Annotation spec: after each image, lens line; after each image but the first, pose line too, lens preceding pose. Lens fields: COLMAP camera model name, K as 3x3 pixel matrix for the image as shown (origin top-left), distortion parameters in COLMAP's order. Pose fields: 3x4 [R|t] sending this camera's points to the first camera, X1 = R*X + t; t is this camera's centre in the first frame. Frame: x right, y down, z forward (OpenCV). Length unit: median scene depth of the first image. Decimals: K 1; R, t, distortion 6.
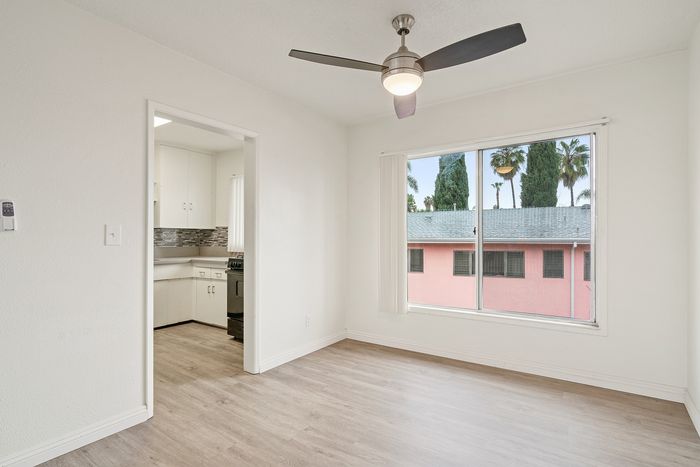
lens RADIAL K [[344.6, 0, 348.0], [0, 344.6, 231.3], [0, 0, 1]] dist [0.000912, -0.000237]
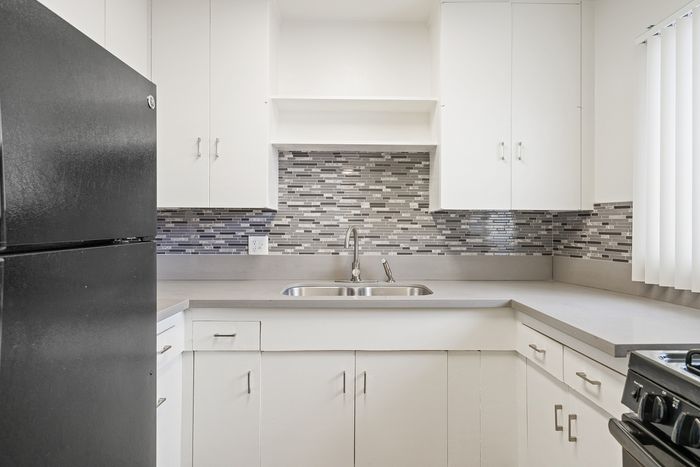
lens RADIAL K [[413.7, 0, 367.4], [0, 413.7, 219.9], [0, 0, 1]] dist [0.005097, 0.001685]
pose [[0.603801, -0.012517, -0.797037, -0.202159], [0.012979, 0.999899, -0.005870, 0.003199], [0.797030, -0.006801, 0.603902, 0.606441]]
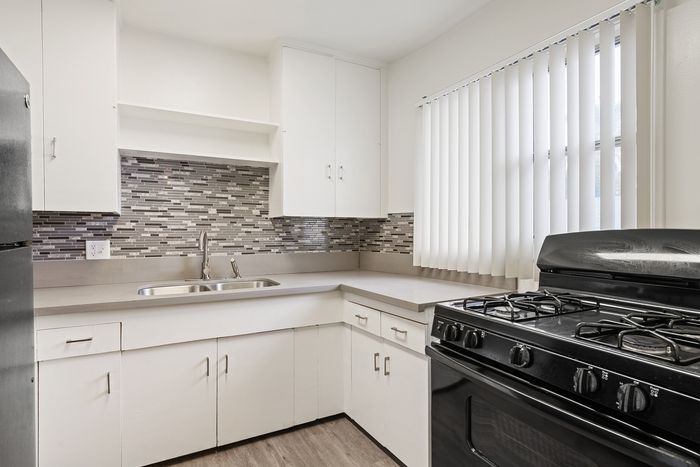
lens RADIAL K [[364.1, 0, 351.8], [0, 364.1, 231.5], [0, 0, 1]] dist [-0.000238, 0.000965]
pose [[0.900132, -0.002322, -0.435610, -0.218149], [0.011280, 0.999775, 0.017981, 0.003208], [0.435471, -0.021100, 0.899956, 0.543328]]
